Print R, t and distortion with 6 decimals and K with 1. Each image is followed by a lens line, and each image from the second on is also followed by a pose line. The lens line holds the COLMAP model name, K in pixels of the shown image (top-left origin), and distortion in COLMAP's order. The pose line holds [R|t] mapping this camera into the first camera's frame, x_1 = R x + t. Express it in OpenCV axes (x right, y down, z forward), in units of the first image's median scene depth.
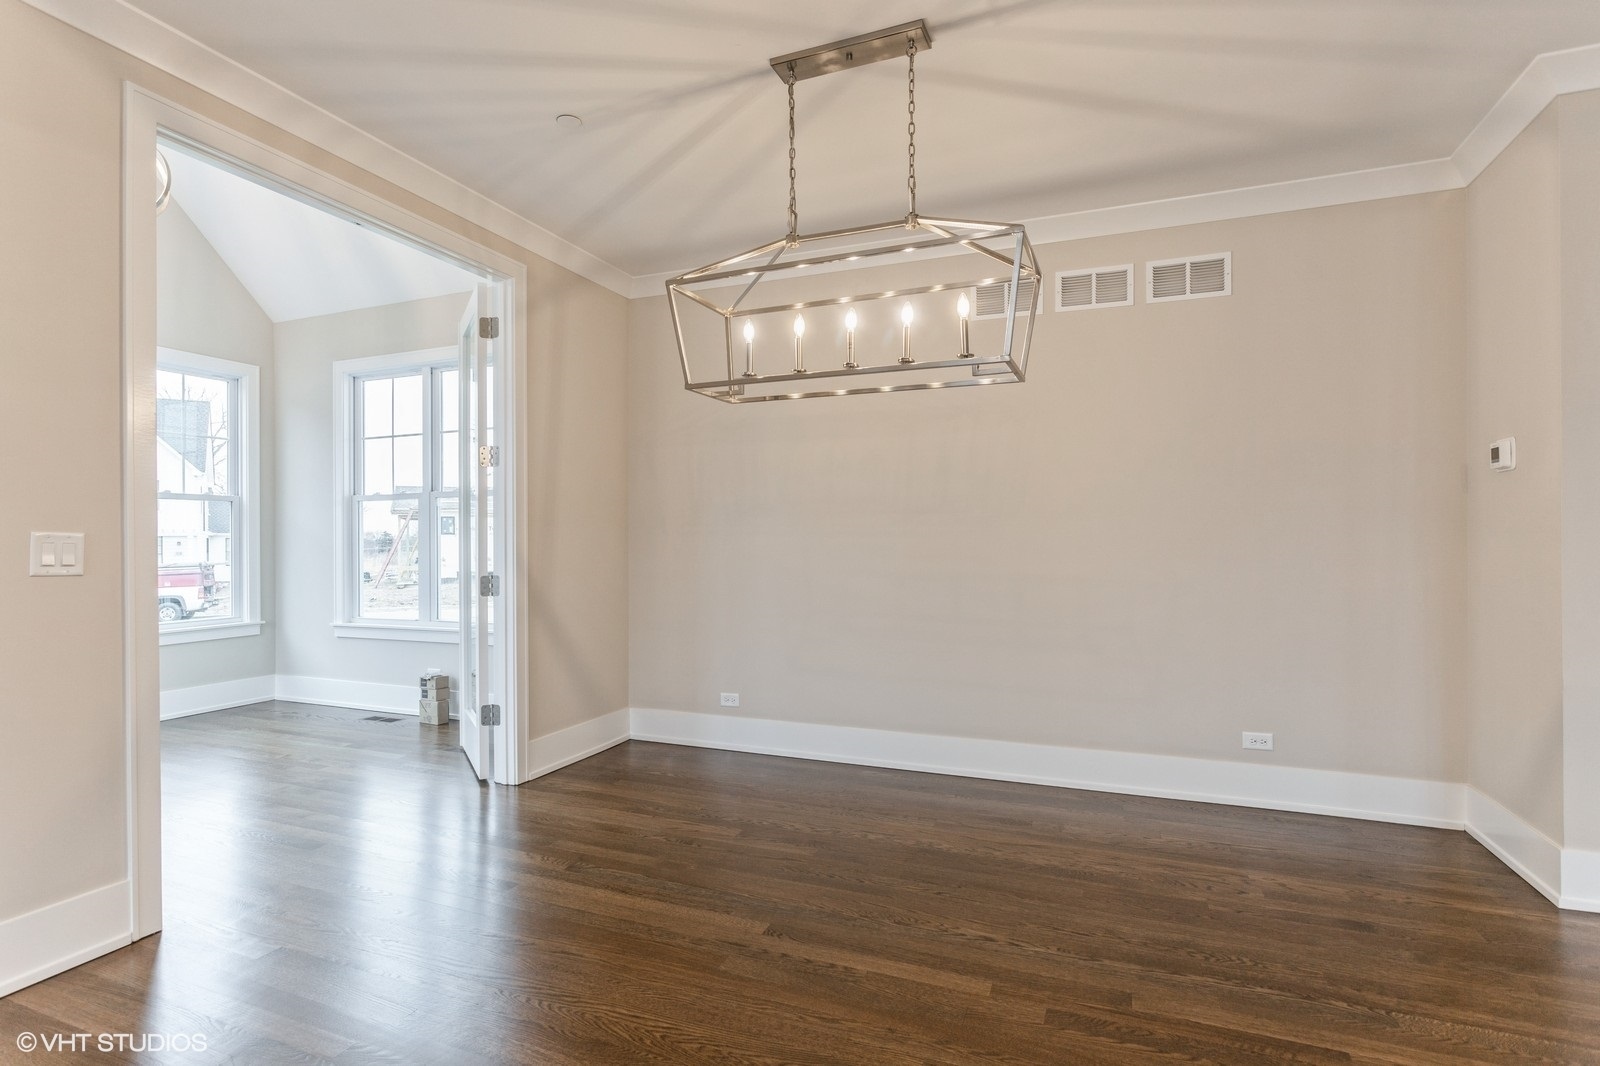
lens RADIAL K [[775.2, 0, 801.2], [0, 775.2, 542.7], [0, 0, 1]] dist [-0.002212, -0.000930]
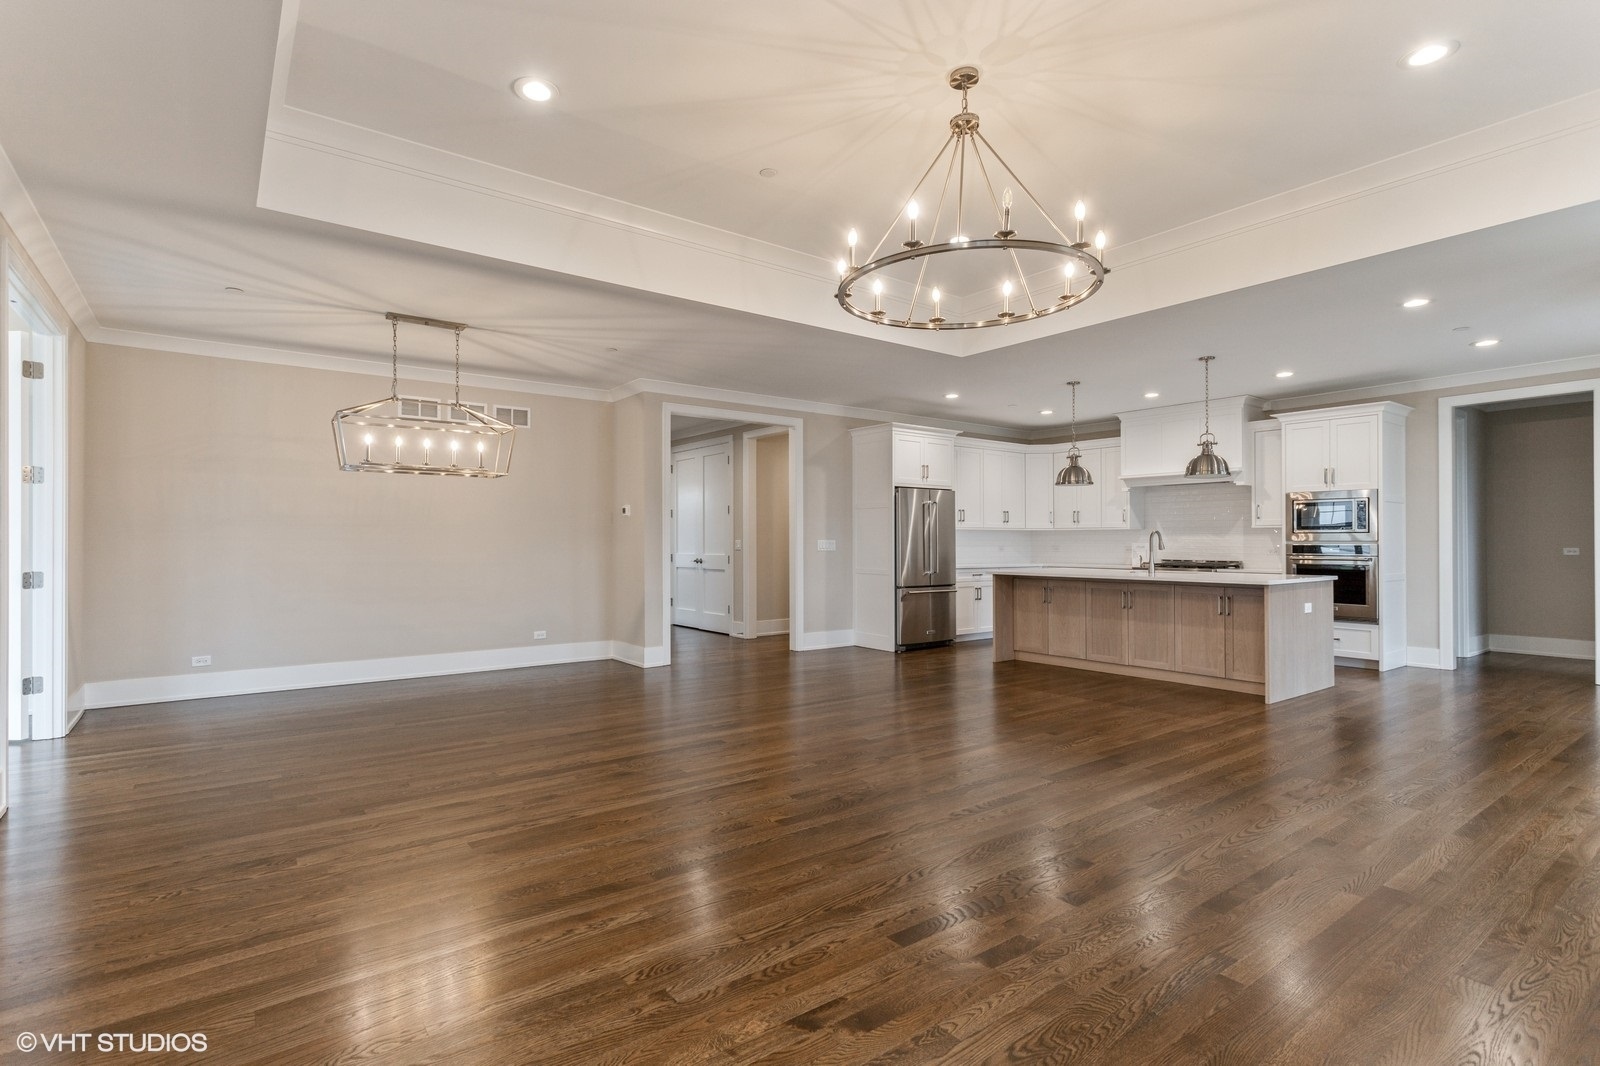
lens RADIAL K [[775.2, 0, 796.6], [0, 775.2, 537.0], [0, 0, 1]] dist [-0.002212, -0.000930]
pose [[0.508187, 0.005949, 0.861226, -0.994577], [0.001319, 0.999970, -0.007685, -0.001332], [-0.861245, 0.005042, 0.508164, -0.786166]]
